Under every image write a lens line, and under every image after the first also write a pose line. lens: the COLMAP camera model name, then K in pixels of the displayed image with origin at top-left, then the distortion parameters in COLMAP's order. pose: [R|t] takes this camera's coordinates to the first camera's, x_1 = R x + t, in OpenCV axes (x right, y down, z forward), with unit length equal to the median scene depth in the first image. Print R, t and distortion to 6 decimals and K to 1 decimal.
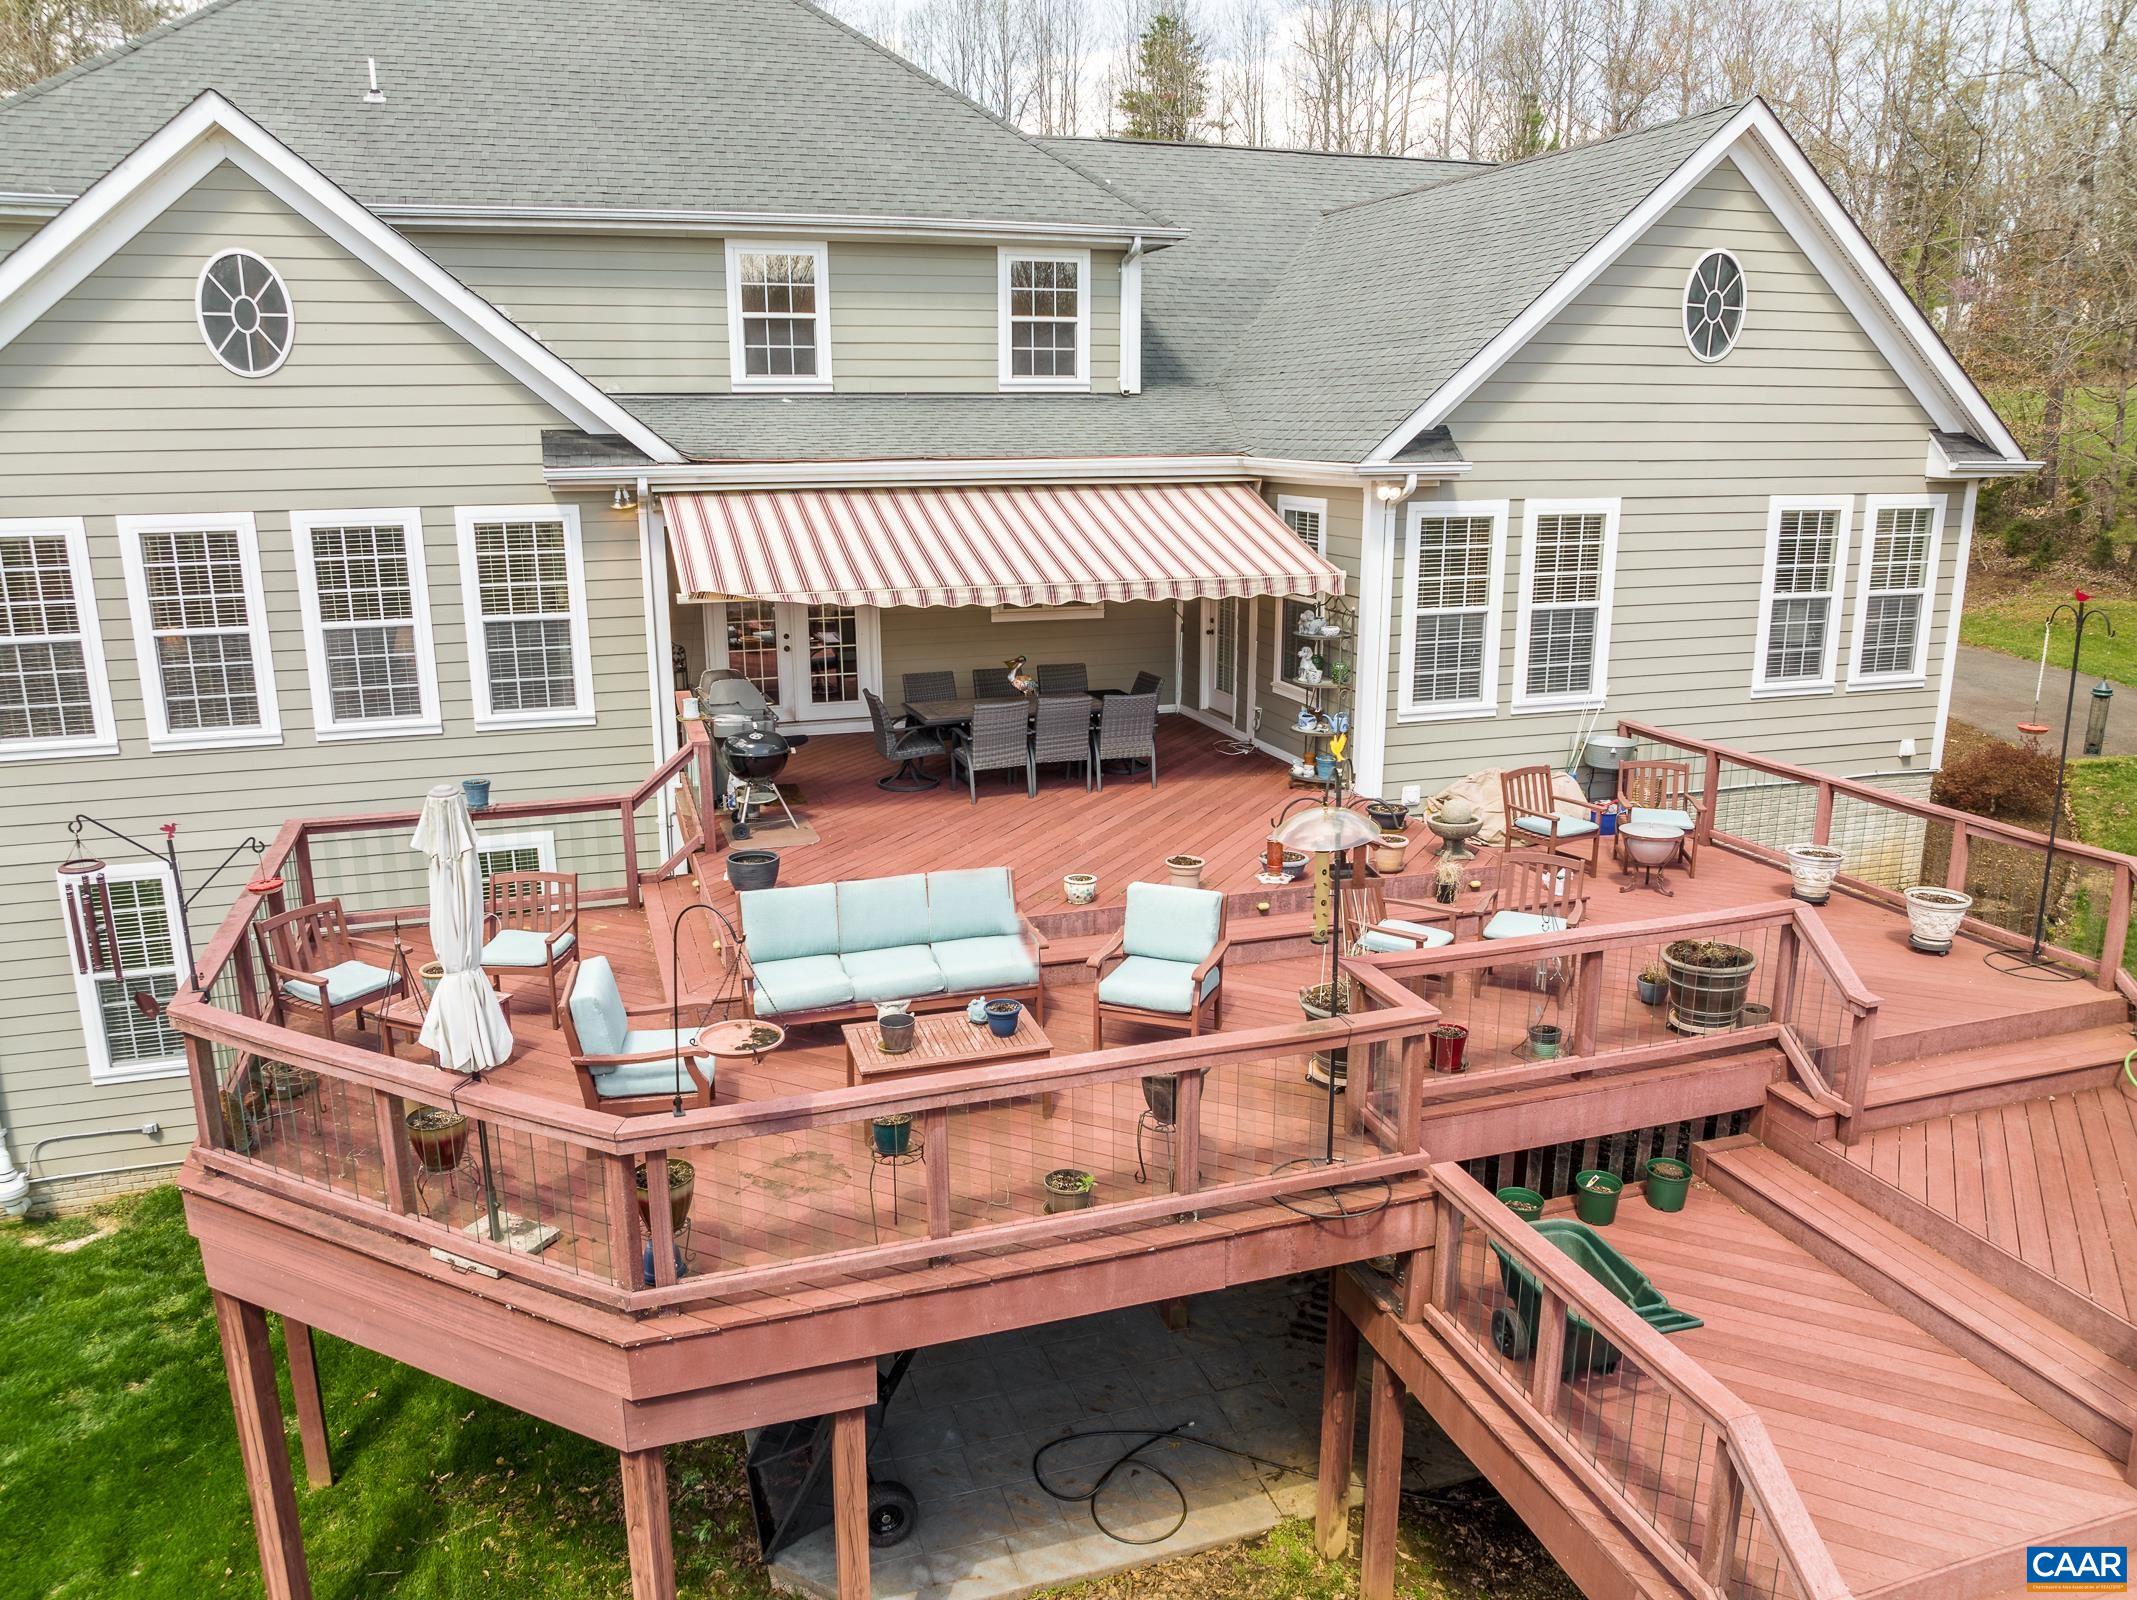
lens RADIAL K [[1481.0, 0, 1068.5], [0, 1481.0, 800.0], [0, 0, 1]] dist [-0.085727, 0.055179]
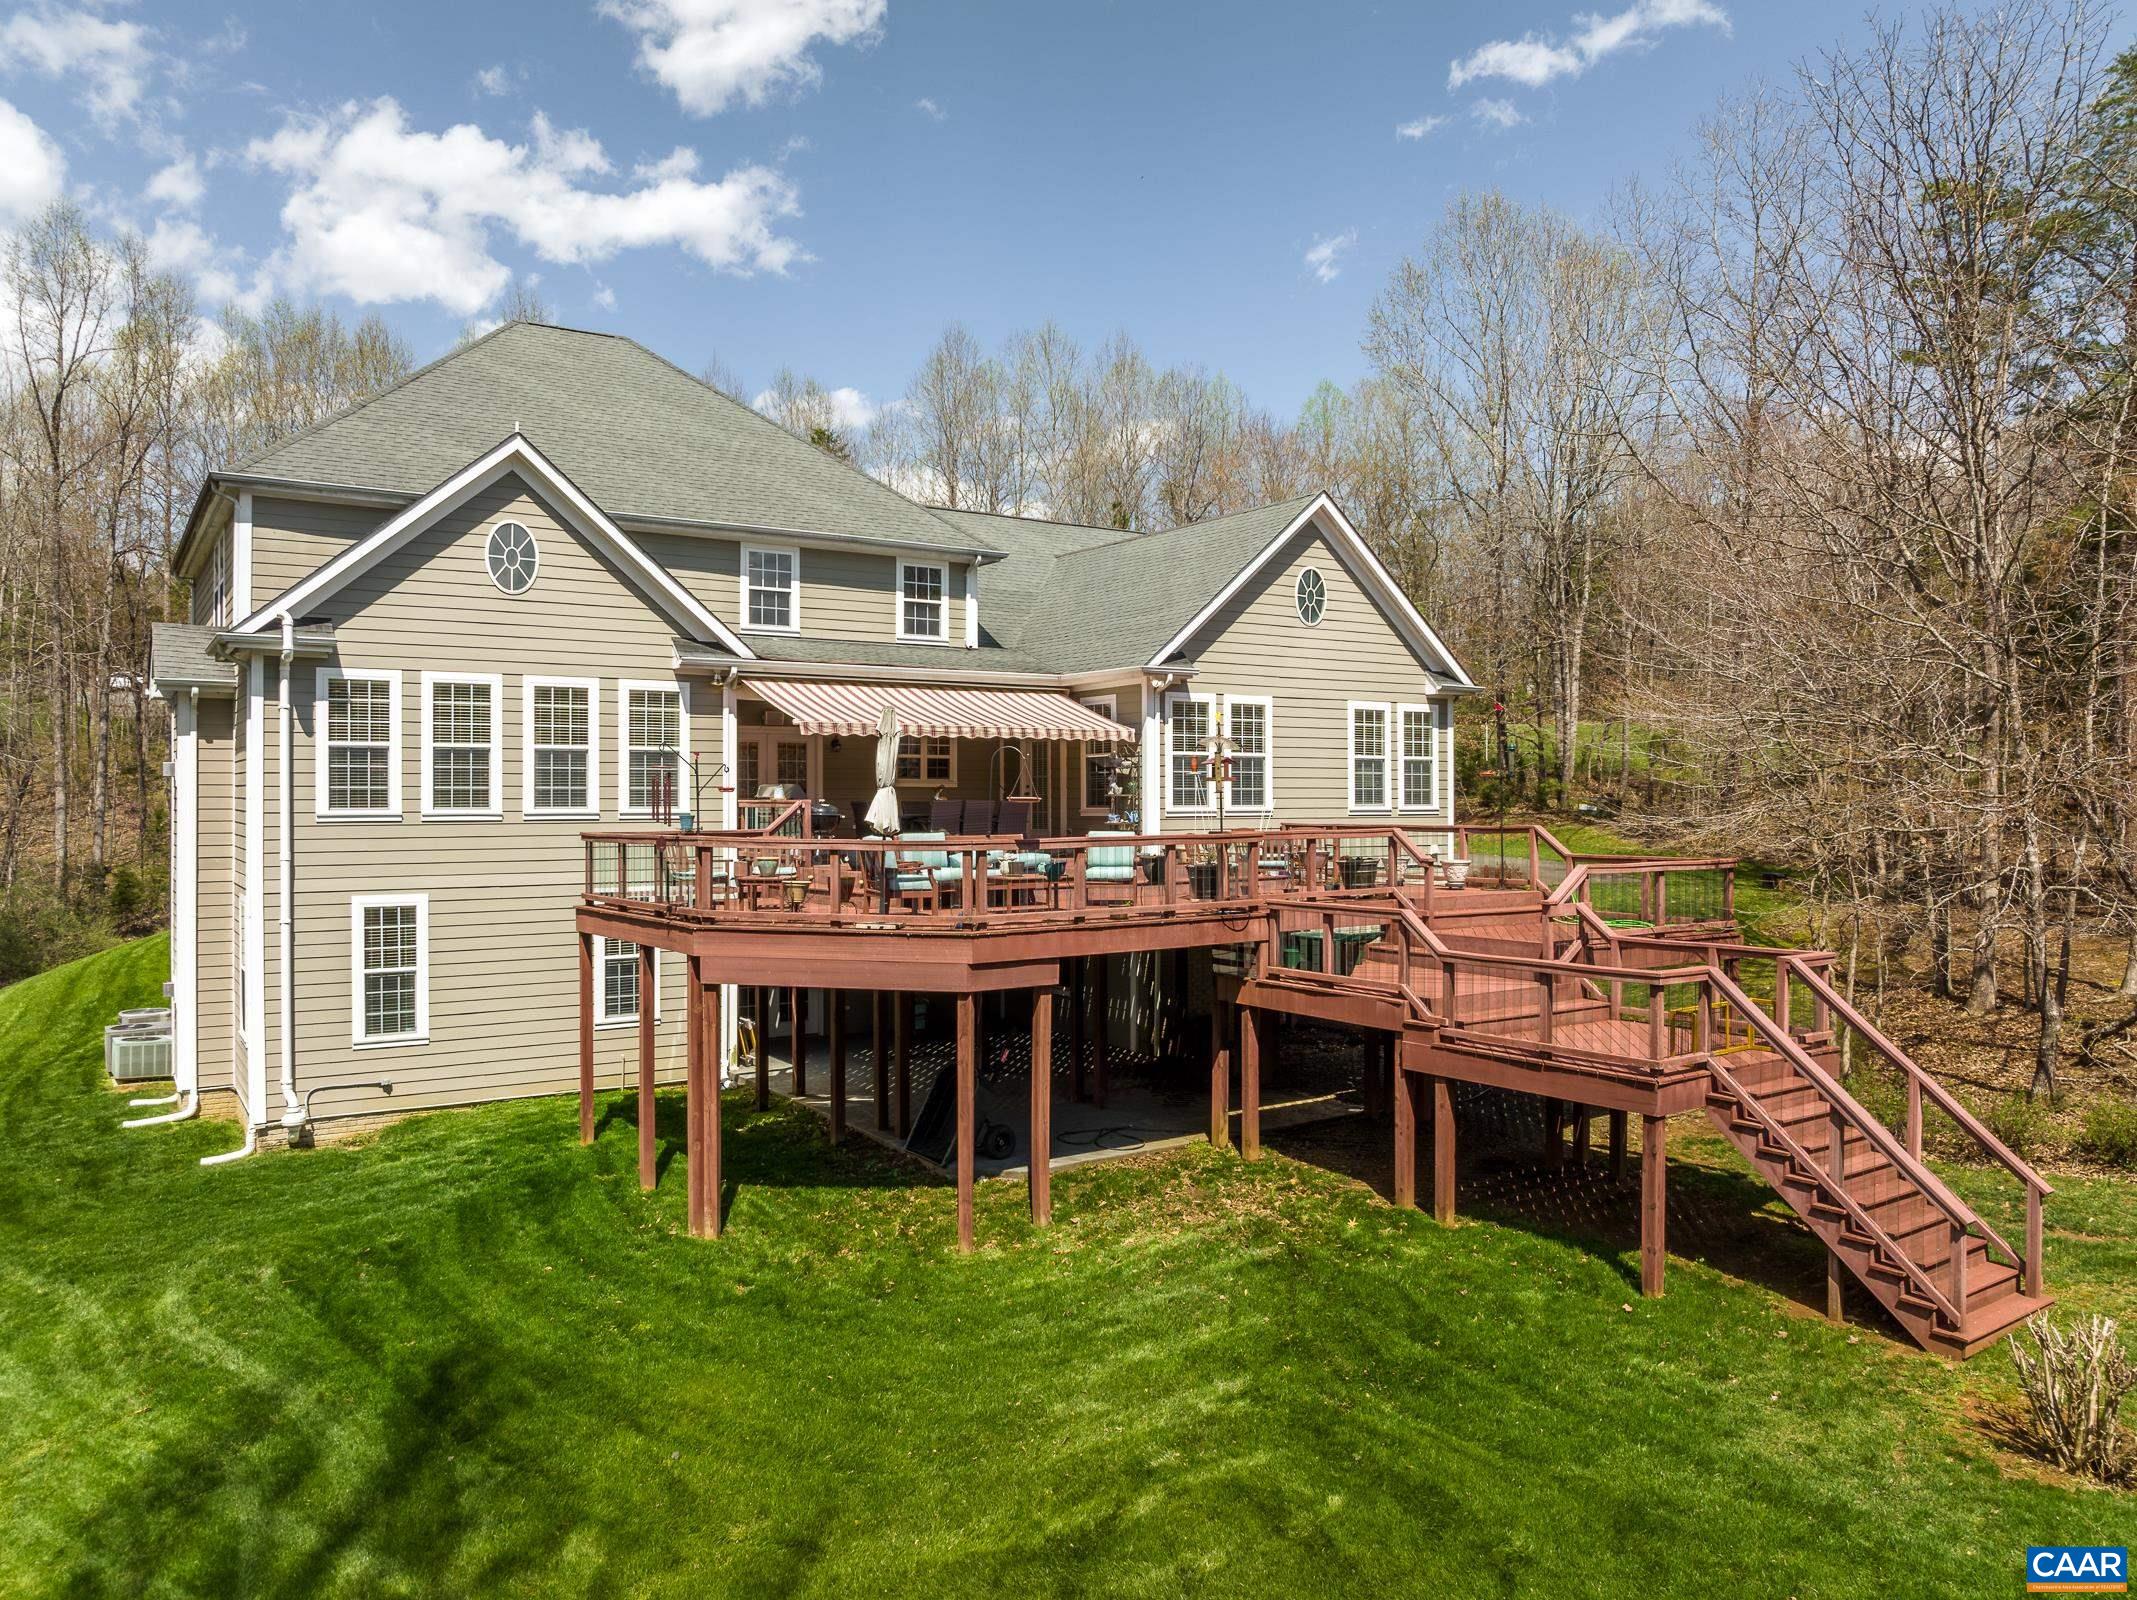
lens RADIAL K [[1481.0, 0, 1068.5], [0, 1481.0, 800.0], [0, 0, 1]] dist [-0.085727, 0.055179]
pose [[0.960138, 0.002087, 0.279519, -0.373841], [0.066593, 0.969473, -0.235983, 0.331764], [-0.271478, 0.245190, 0.930689, -0.599450]]
